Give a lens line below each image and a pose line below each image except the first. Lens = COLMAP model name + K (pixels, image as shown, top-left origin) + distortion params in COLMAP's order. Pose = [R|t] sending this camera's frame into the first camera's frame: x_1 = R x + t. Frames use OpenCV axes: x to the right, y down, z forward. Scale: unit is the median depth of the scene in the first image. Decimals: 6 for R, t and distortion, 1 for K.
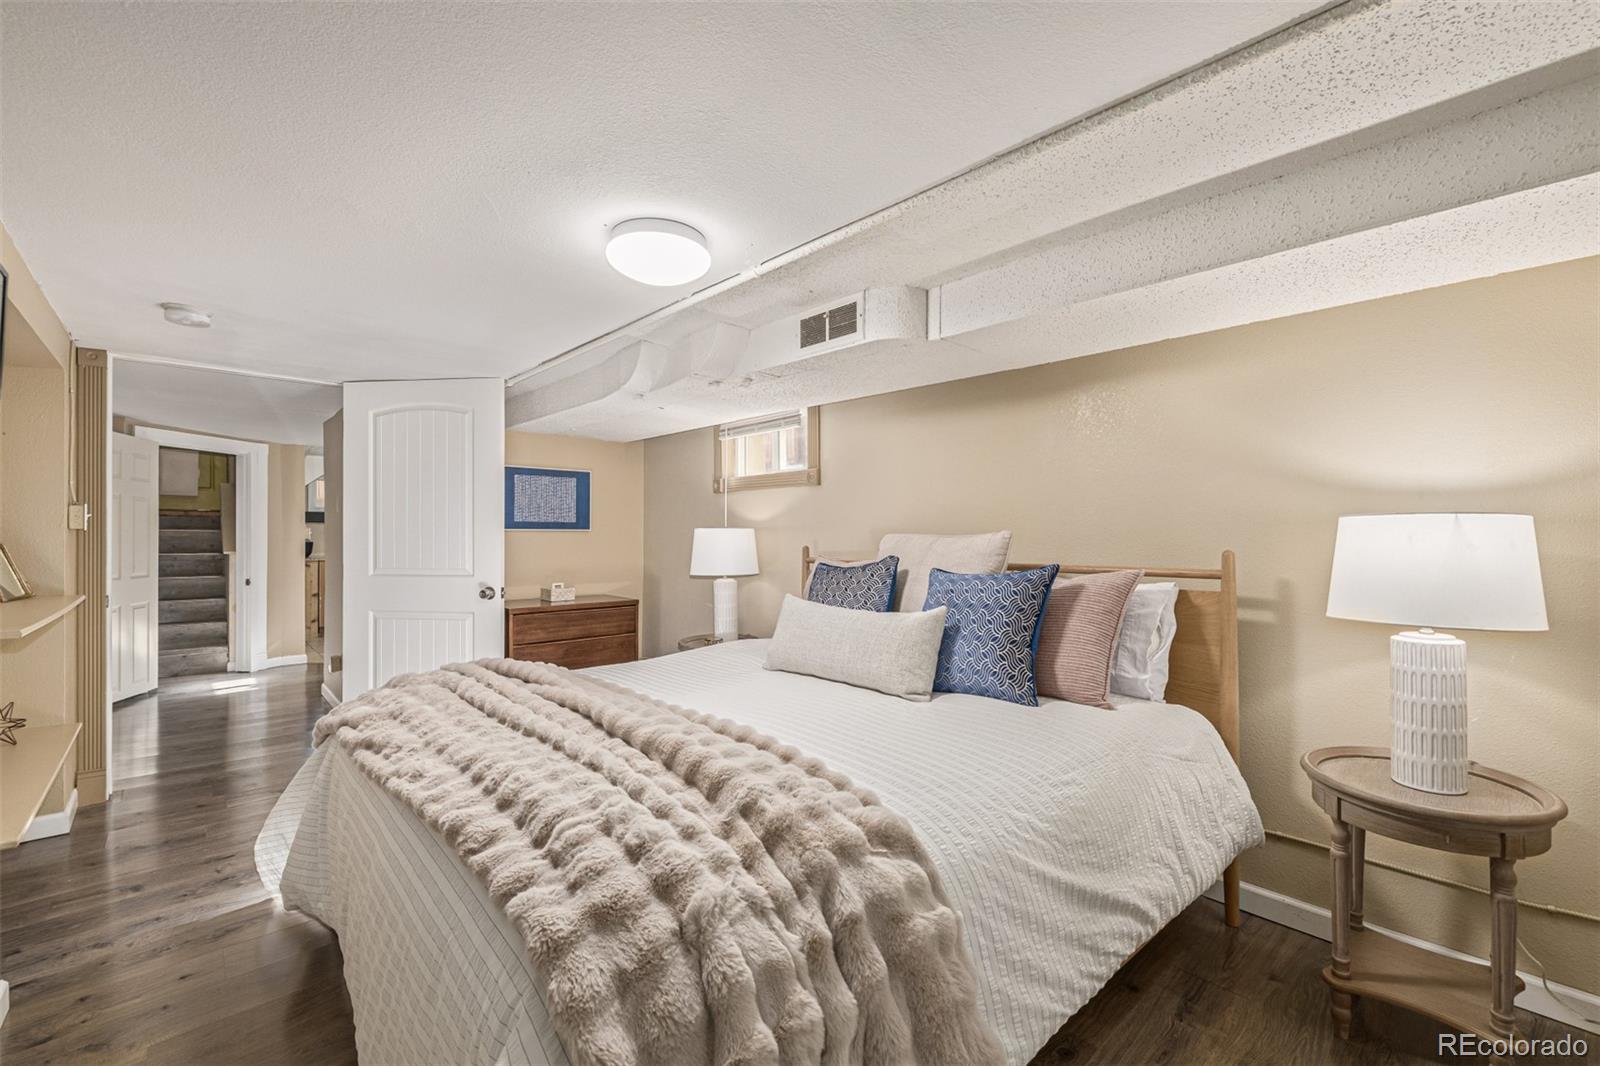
lens RADIAL K [[675.7, 0, 800.0], [0, 675.7, 533.0], [0, 0, 1]] dist [-0.000692, -0.000158]
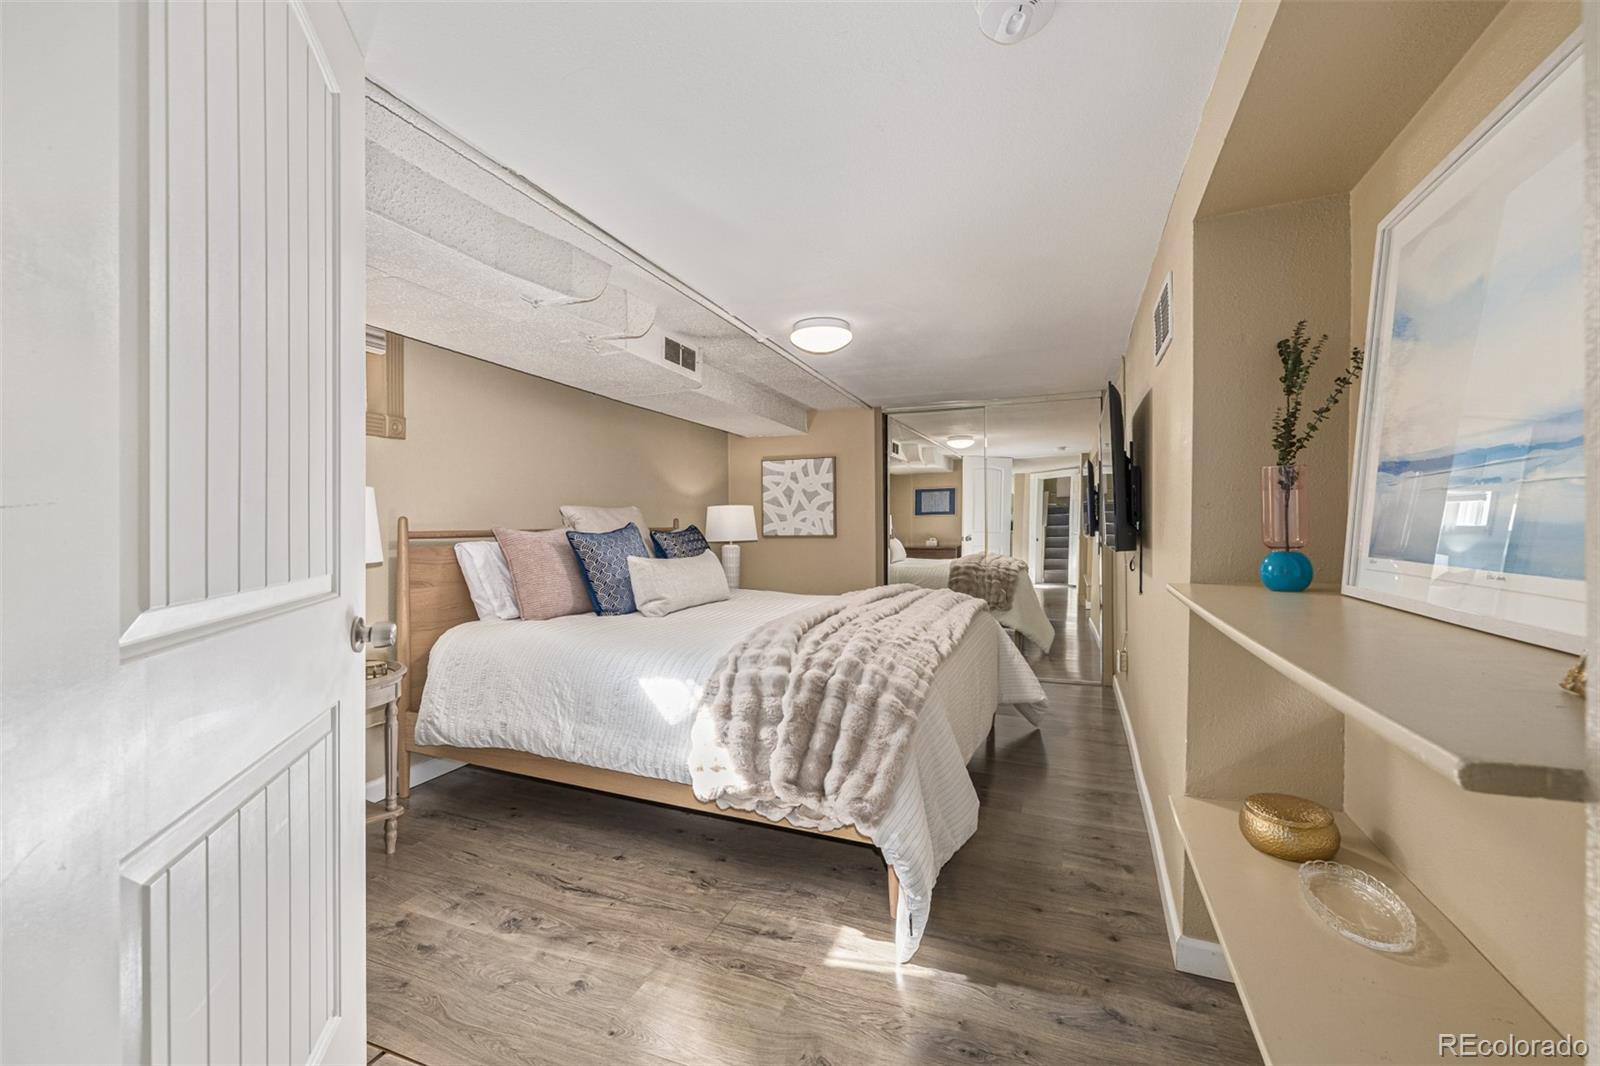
lens RADIAL K [[675.7, 0, 800.0], [0, 675.7, 533.0], [0, 0, 1]] dist [-0.000692, -0.000158]
pose [[-0.442088, -0.005859, 0.896953, -1.313614], [0.001010, 0.999975, 0.007030, 0.048940], [-0.896971, 0.004014, -0.442071, 1.395786]]
